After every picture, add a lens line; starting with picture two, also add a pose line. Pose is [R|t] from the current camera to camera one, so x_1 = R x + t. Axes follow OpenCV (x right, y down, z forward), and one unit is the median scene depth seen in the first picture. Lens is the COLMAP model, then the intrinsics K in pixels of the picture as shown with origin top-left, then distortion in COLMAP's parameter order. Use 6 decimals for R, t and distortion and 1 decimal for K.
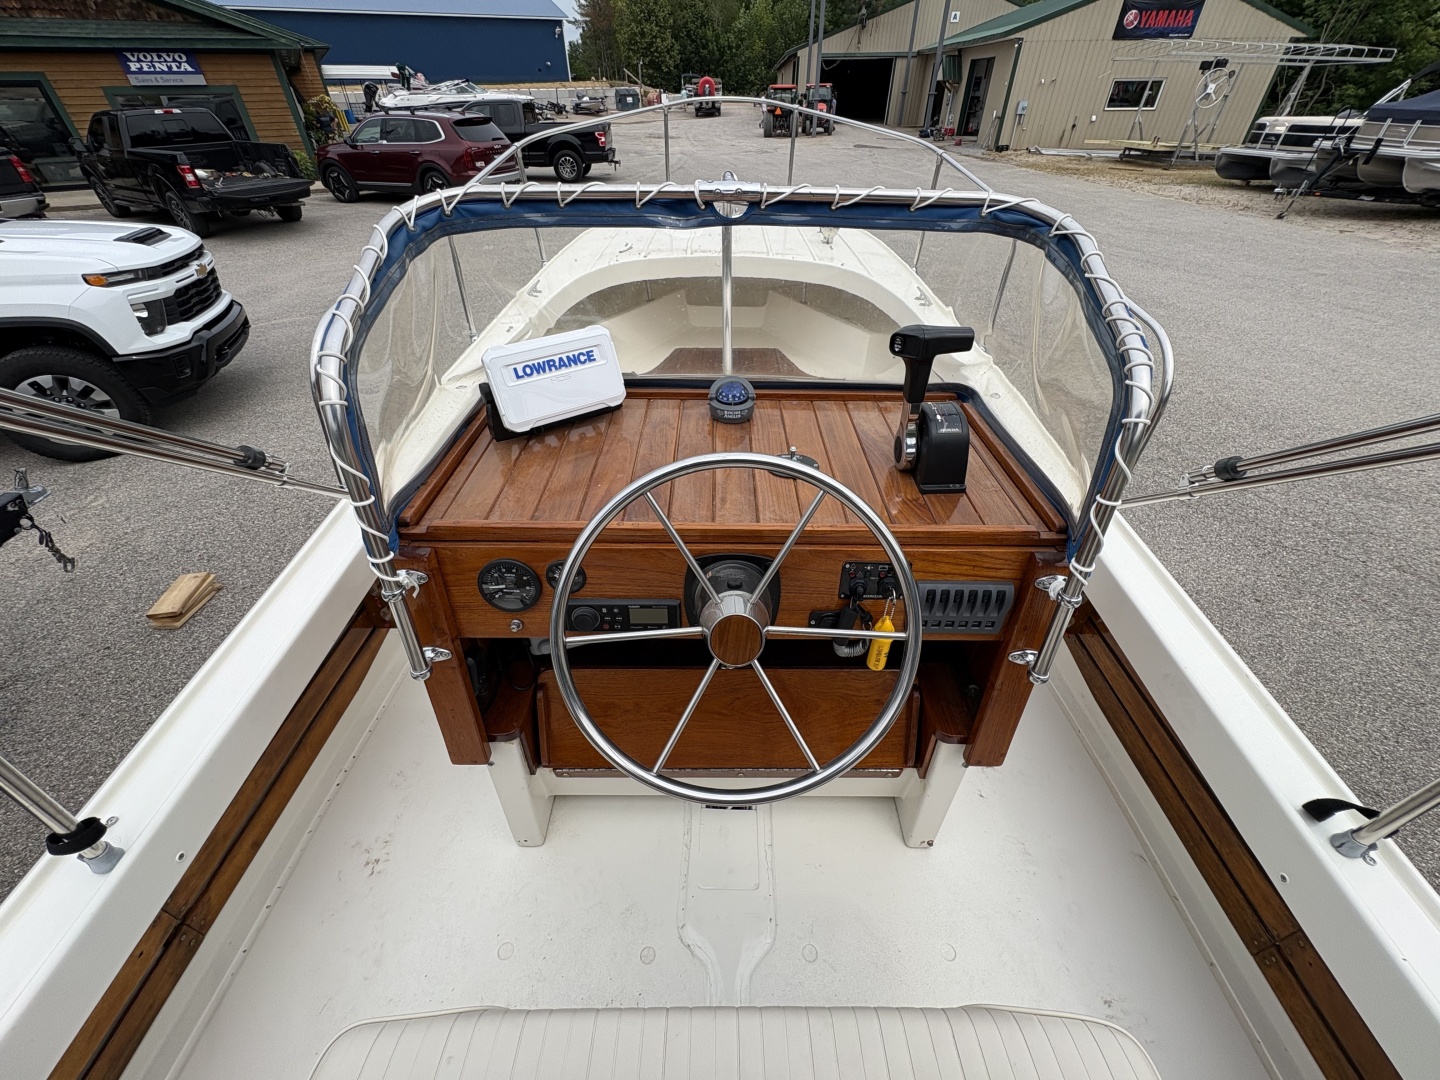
lens RADIAL K [[571.3, 0, 720.0], [0, 571.3, 540.0], [0, 0, 1]] dist [0.000278, -0.000227]
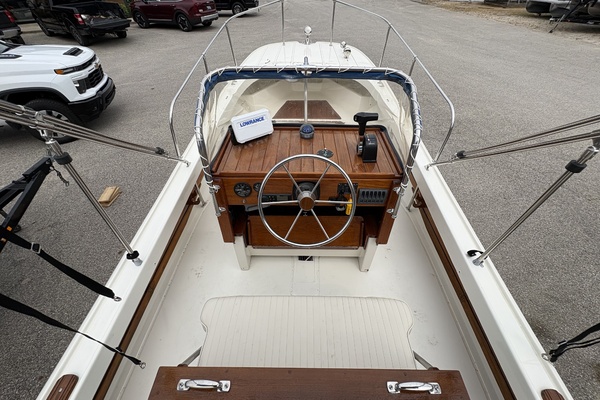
lens RADIAL K [[237.9, 0, 300.0], [0, 237.9, 200.0], [0, 0, 1]] dist [-0.000094, -0.000128]
pose [[0.999849, 0.003735, -0.016960, 0.005793], [-0.001874, 0.994101, 0.108442, -0.011923], [0.017265, -0.108394, 0.993958, -0.342777]]
